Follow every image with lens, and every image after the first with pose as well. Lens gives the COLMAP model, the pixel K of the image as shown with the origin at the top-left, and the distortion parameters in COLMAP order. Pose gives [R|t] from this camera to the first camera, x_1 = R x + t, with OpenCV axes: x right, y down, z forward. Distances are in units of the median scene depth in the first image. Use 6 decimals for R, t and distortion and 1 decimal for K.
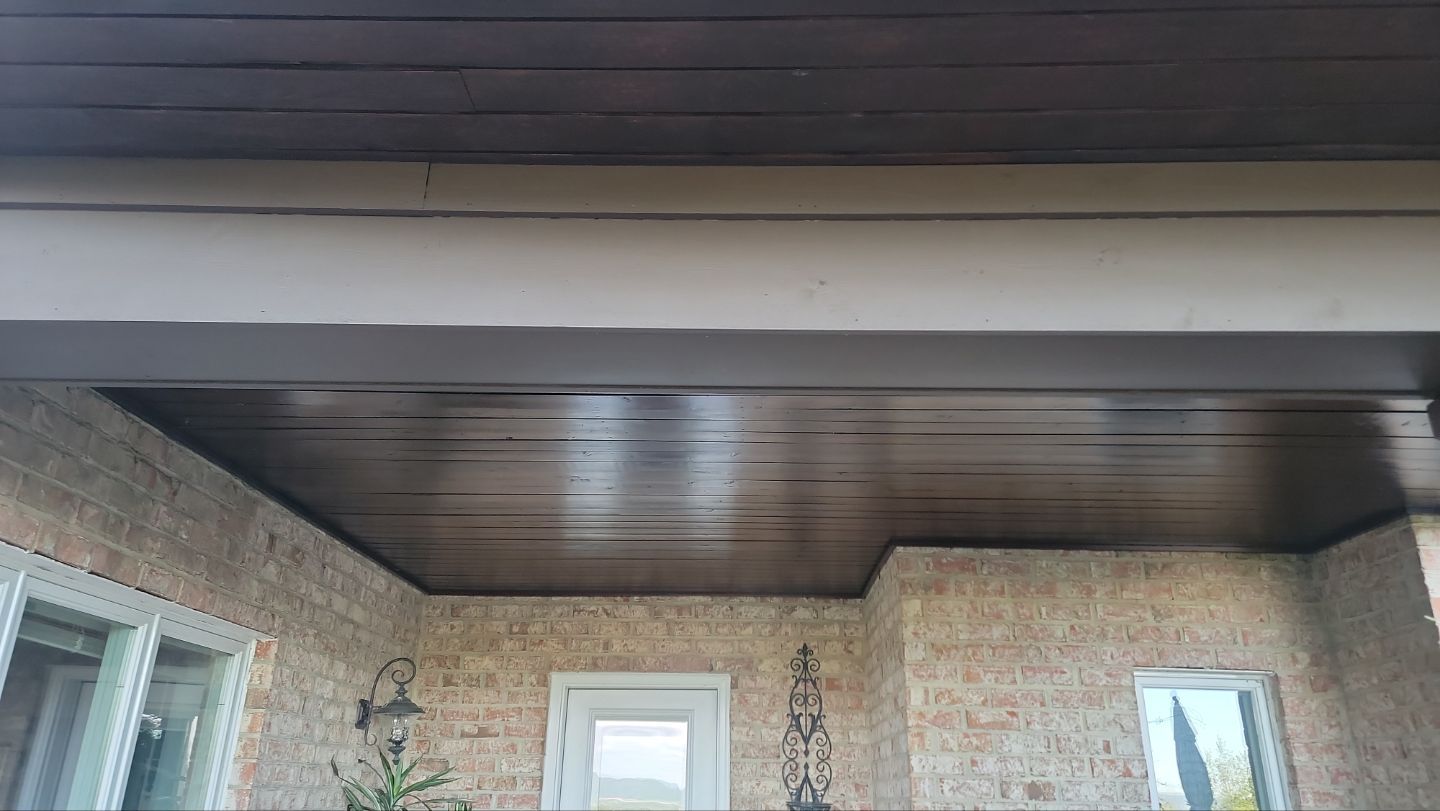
lens RADIAL K [[991.4, 0, 722.2], [0, 991.4, 407.9], [0, 0, 1]] dist [0.089654, -0.060943]
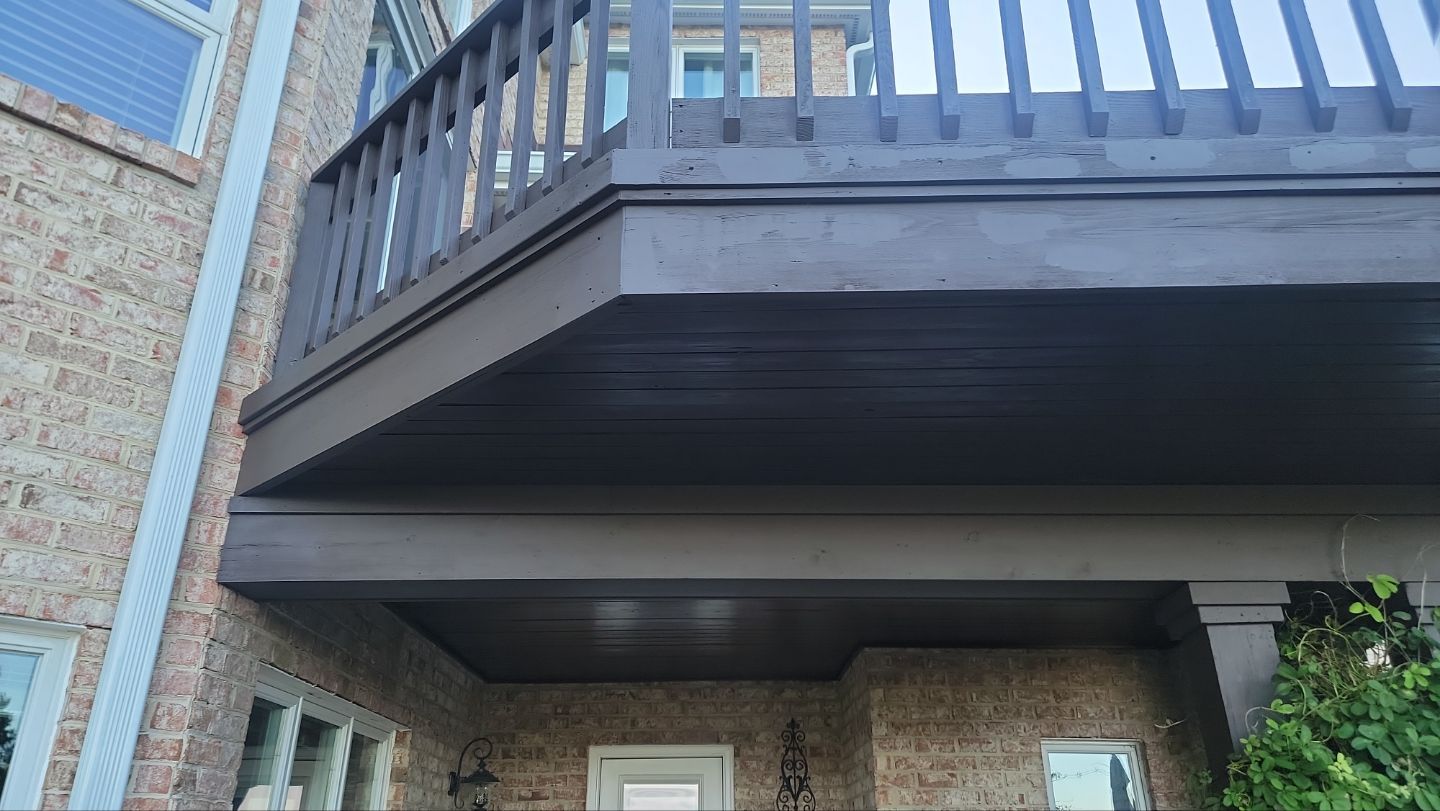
lens RADIAL K [[991.4, 0, 711.5], [0, 991.4, 405.3], [0, 0, 1]] dist [0.089654, -0.060943]
pose [[0.999595, -0.009793, 0.026708, -0.061615], [0.011132, 0.998665, -0.050443, -0.119978], [-0.026178, 0.050720, 0.998370, -0.345108]]
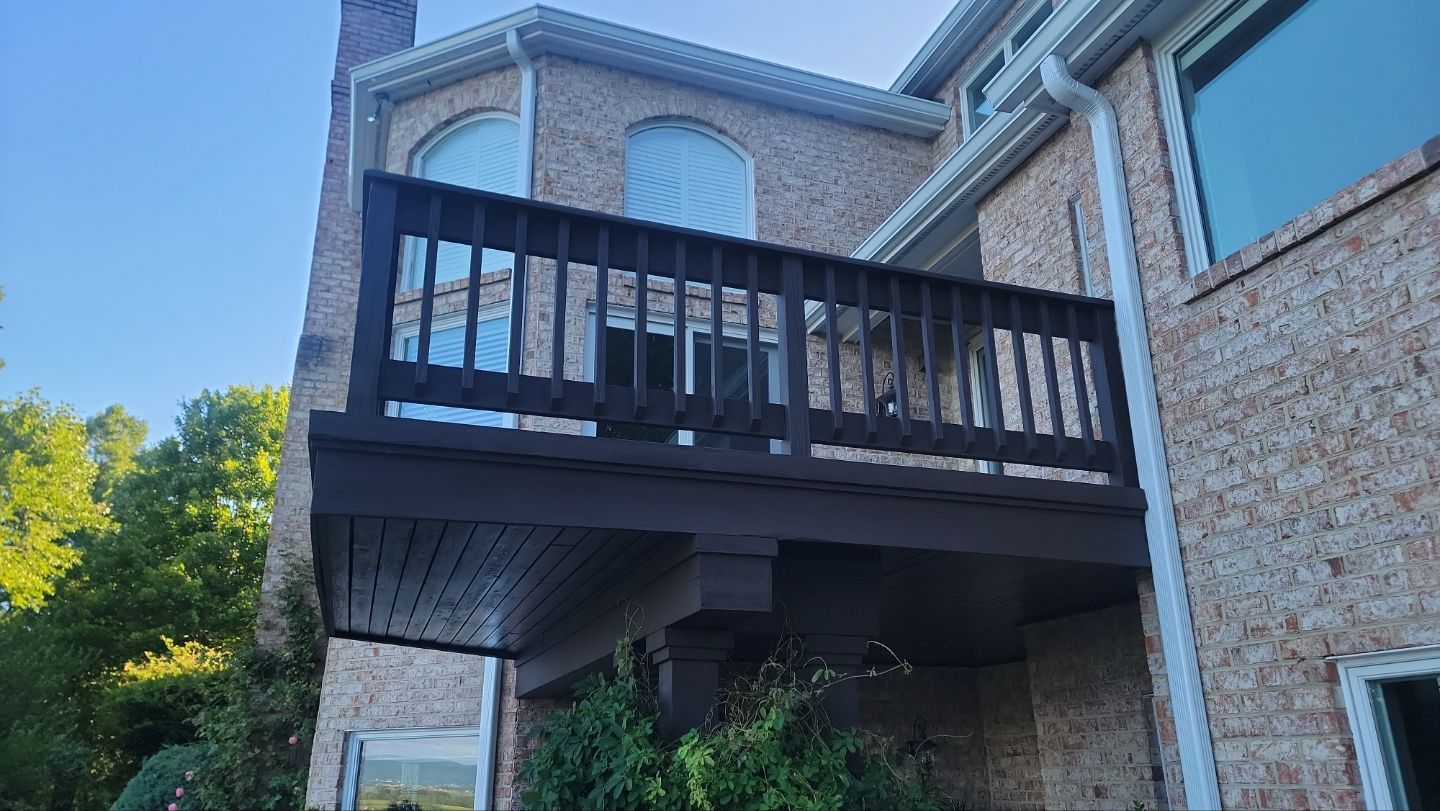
lens RADIAL K [[991.4, 0, 726.8], [0, 991.4, 428.0], [0, 0, 1]] dist [0.089654, -0.060943]
pose [[0.365680, -0.325773, -0.871866, 1.410758], [0.357003, 0.914189, -0.191852, 0.001691], [0.859550, -0.241102, 0.450603, 0.039516]]
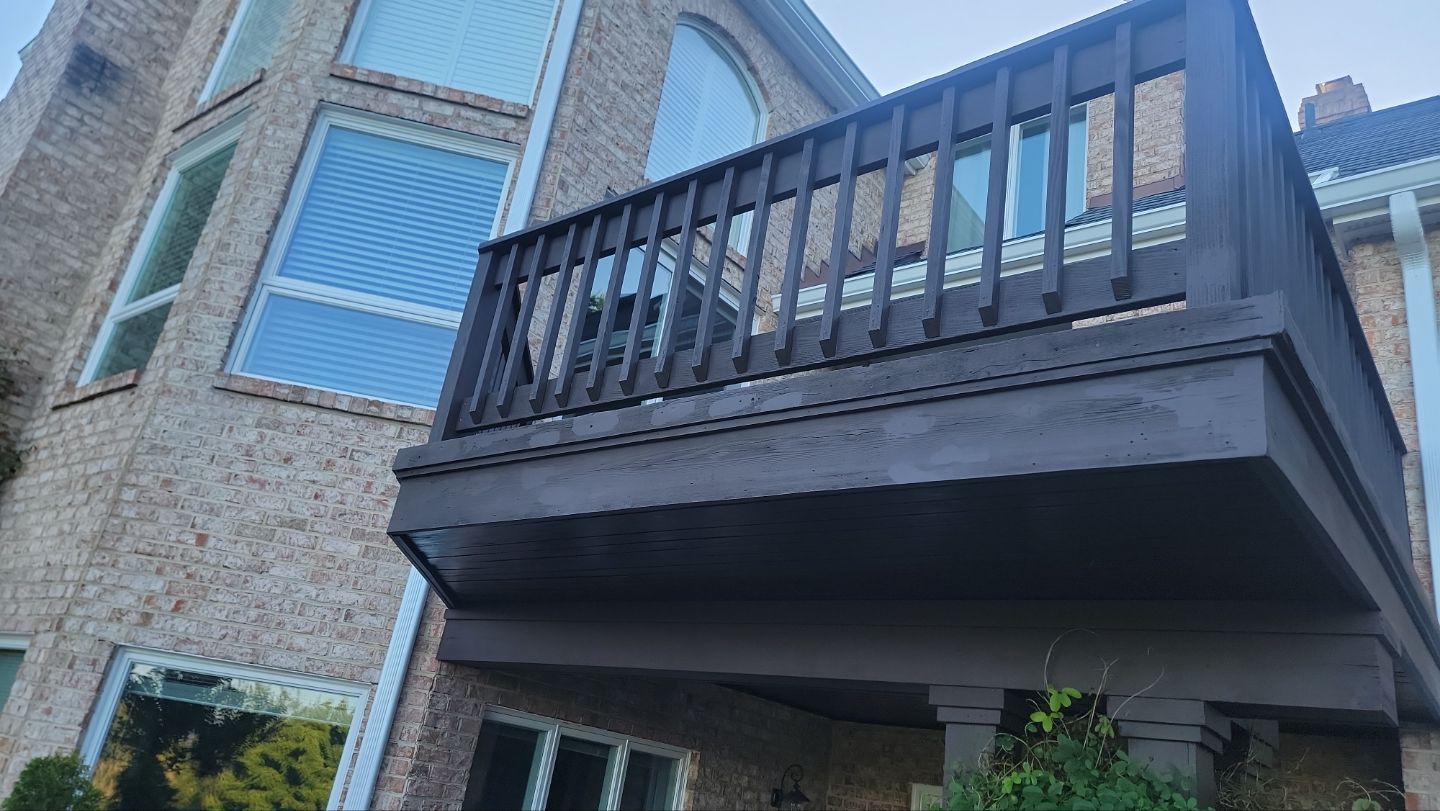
lens RADIAL K [[991.4, 0, 729.7], [0, 991.4, 415.2], [0, 0, 1]] dist [0.089654, -0.060943]
pose [[0.796462, -0.127551, -0.591083, 0.696512], [0.090254, 0.991626, -0.092372, -0.190525], [0.597915, 0.020224, 0.801304, -0.414055]]
